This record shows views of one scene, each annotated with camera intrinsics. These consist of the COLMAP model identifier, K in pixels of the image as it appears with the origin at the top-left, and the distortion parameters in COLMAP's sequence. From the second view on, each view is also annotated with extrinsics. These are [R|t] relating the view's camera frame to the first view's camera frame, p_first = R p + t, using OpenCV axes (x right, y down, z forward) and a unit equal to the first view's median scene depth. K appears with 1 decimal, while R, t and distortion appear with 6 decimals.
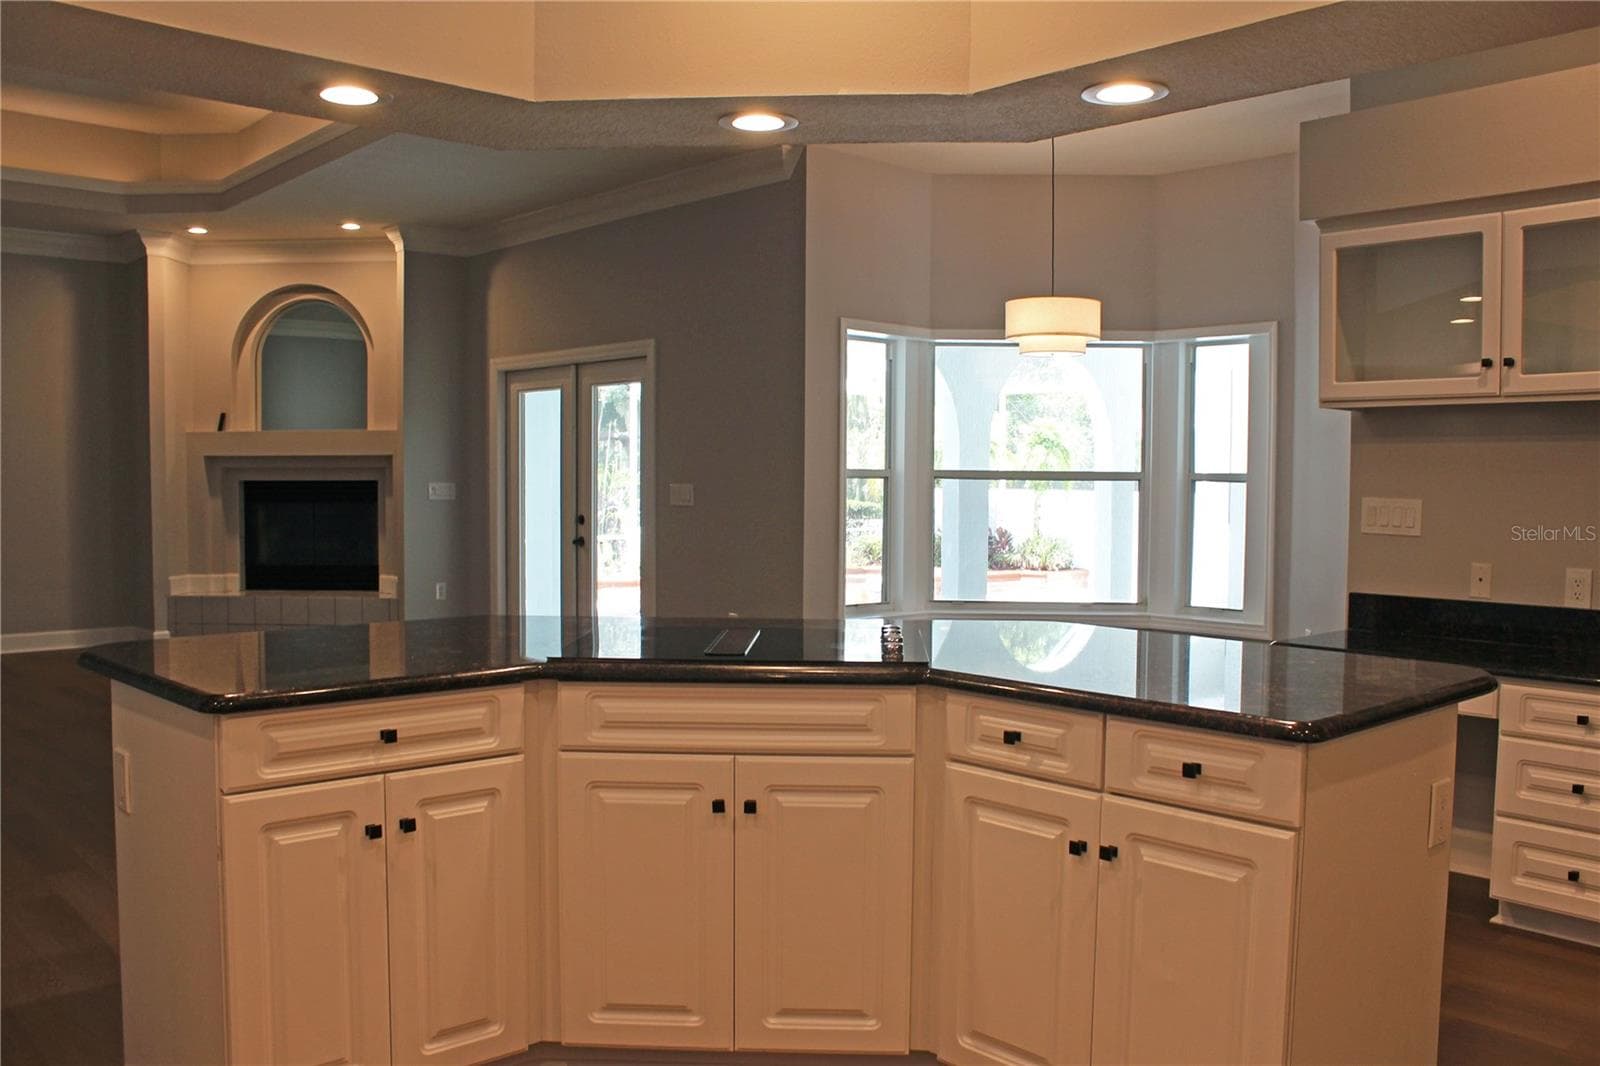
lens RADIAL K [[1323.2, 0, 832.1], [0, 1323.2, 549.6], [0, 0, 1]] dist [-0.174458, 0.164334]
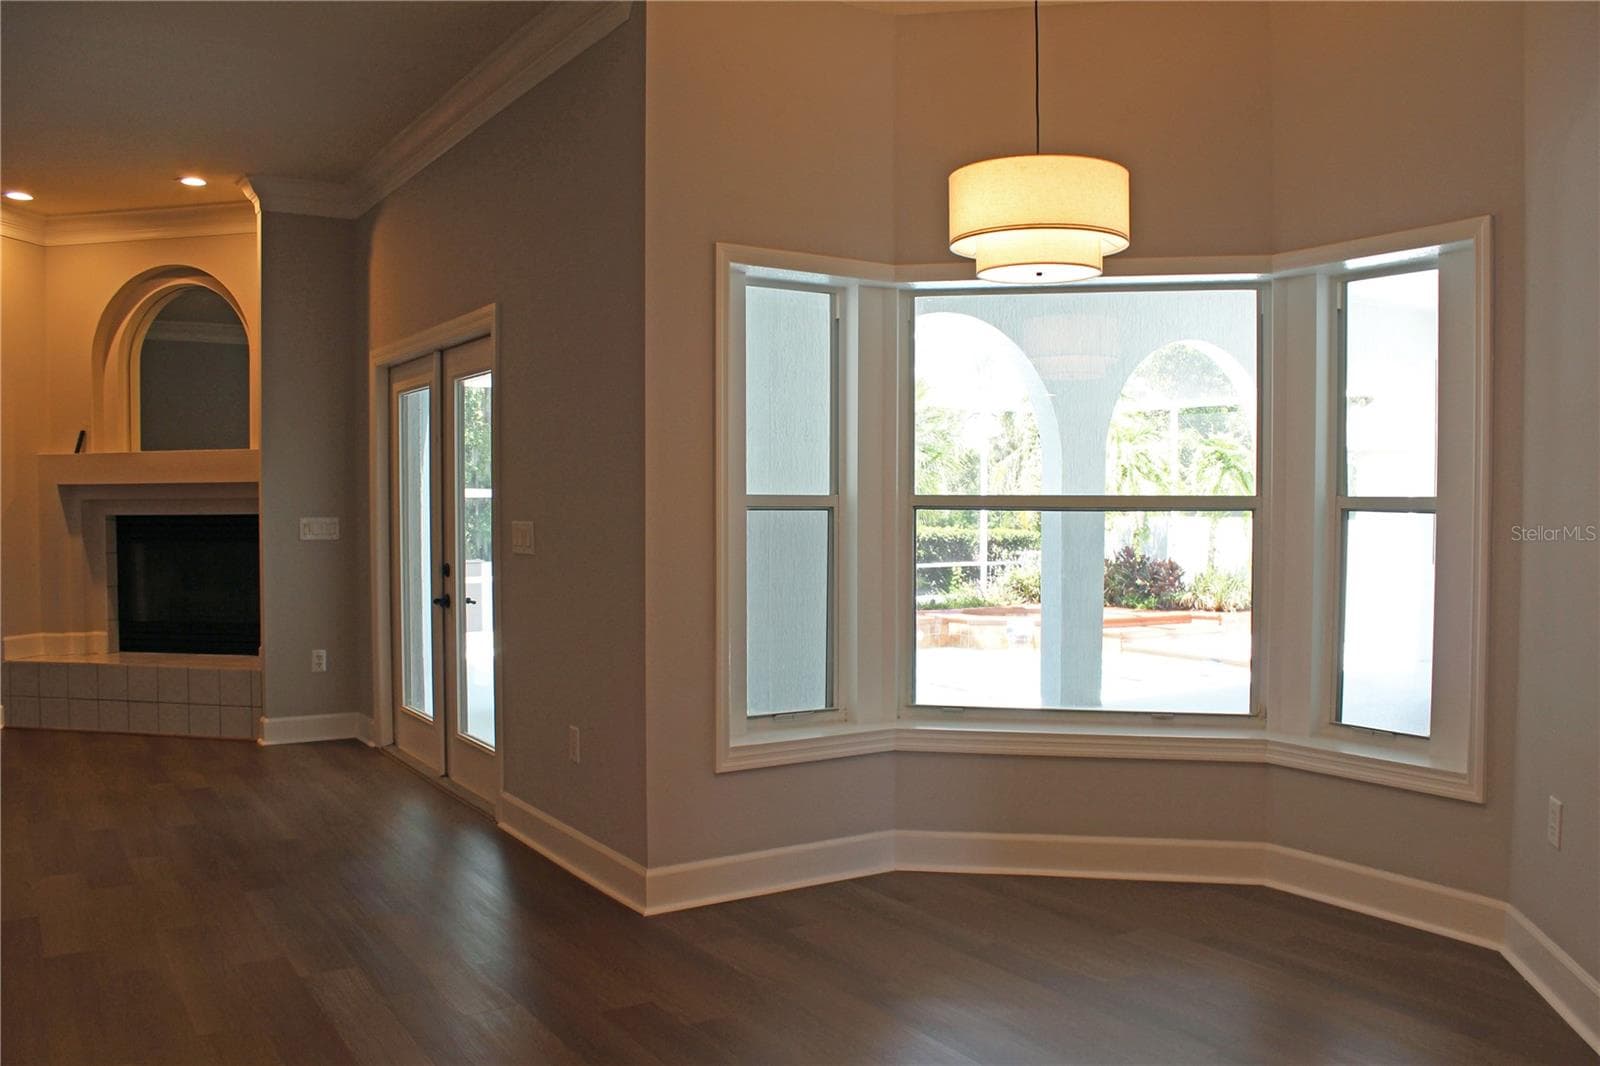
lens RADIAL K [[1371.0, 0, 793.9], [0, 1371.0, 552.5], [0, 0, 1]] dist [-0.192514, 0.212618]
pose [[0.986287, -0.001778, -0.165033, 0.111253], [-0.001386, 0.999817, -0.019056, -0.018481], [0.165036, 0.019023, 0.986104, 0.311543]]
